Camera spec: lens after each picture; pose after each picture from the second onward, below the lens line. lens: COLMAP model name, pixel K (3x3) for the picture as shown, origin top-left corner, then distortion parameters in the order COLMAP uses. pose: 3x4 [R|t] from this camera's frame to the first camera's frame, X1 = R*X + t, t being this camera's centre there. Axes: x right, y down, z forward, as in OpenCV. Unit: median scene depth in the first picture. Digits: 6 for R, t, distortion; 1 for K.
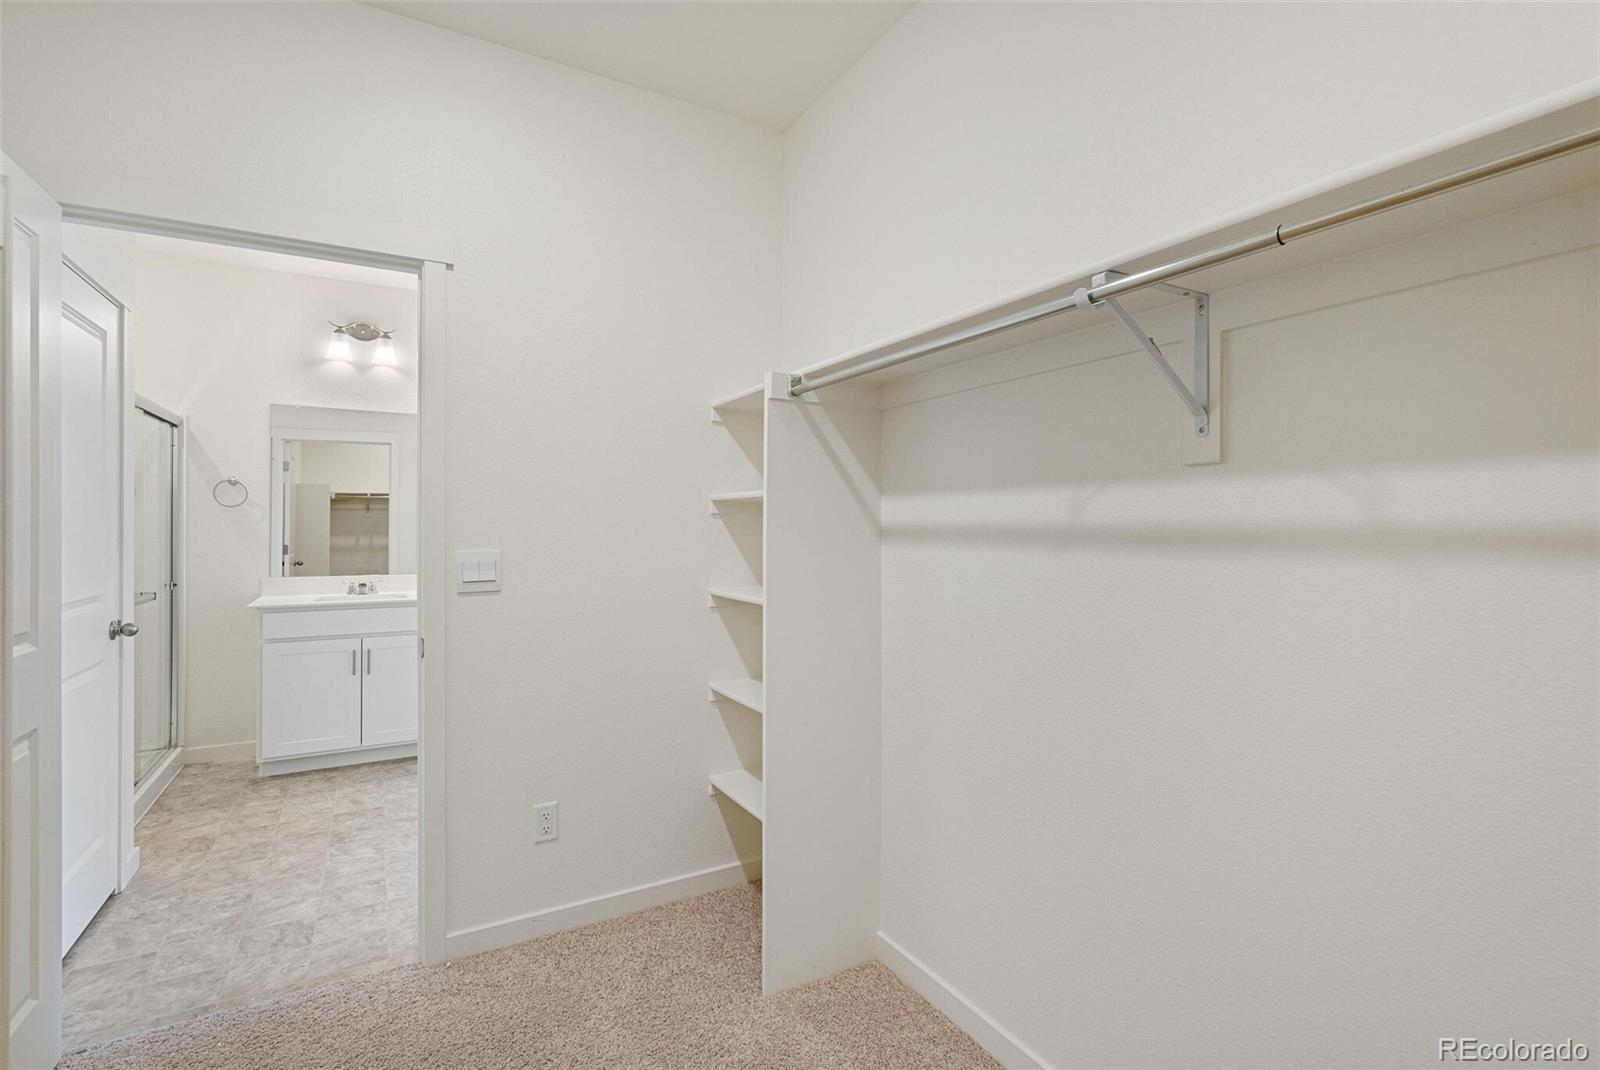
lens RADIAL K [[733.0, 0, 801.9], [0, 733.0, 529.1], [0, 0, 1]] dist [-0.001259, 0.000527]
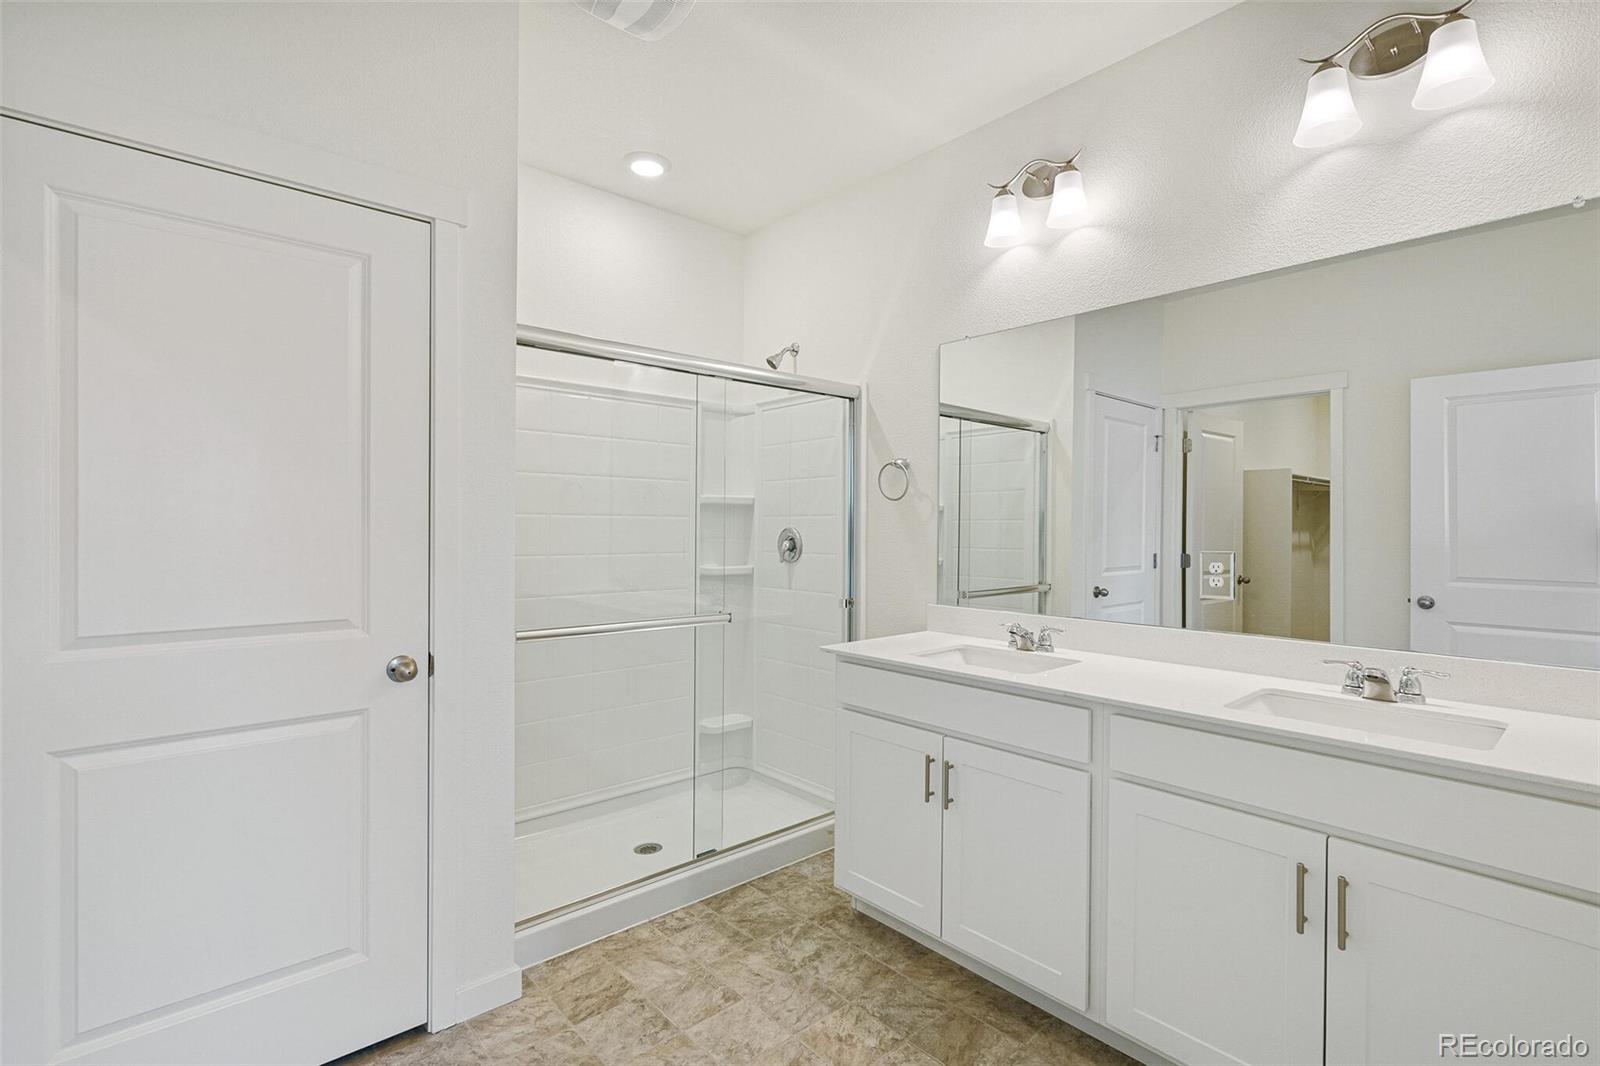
lens RADIAL K [[762.2, 0, 759.2], [0, 762.2, 528.7], [0, 0, 1]] dist [0.029704, 0.000448]
pose [[0.198322, -0.001854, -0.980135, -0.075555], [-0.003258, 0.999991, -0.002551, -0.000246], [0.980131, 0.003699, 0.198314, 0.748128]]
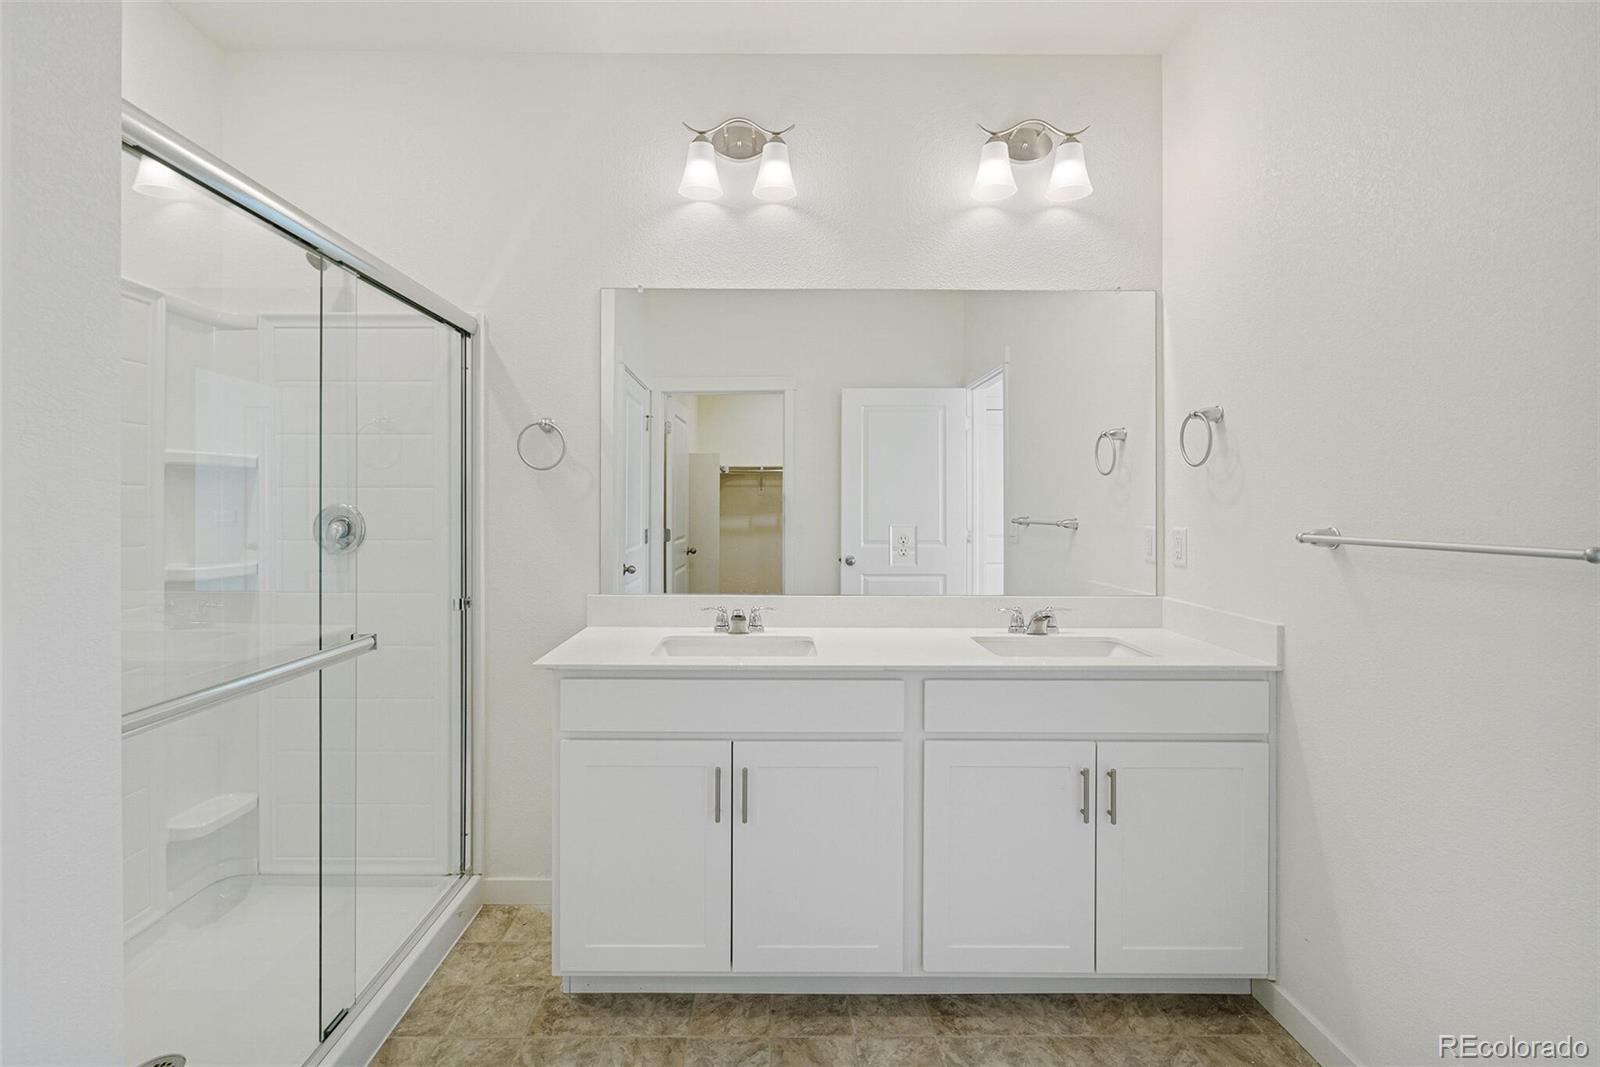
lens RADIAL K [[733.0, 0, 801.9], [0, 733.0, 527.6], [0, 0, 1]] dist [-0.001259, 0.000527]
pose [[0.883962, 0.012103, -0.467402, -0.341203], [0.000351, 0.999647, 0.026549, -0.000756], [0.467558, -0.023632, 0.883646, 0.605143]]
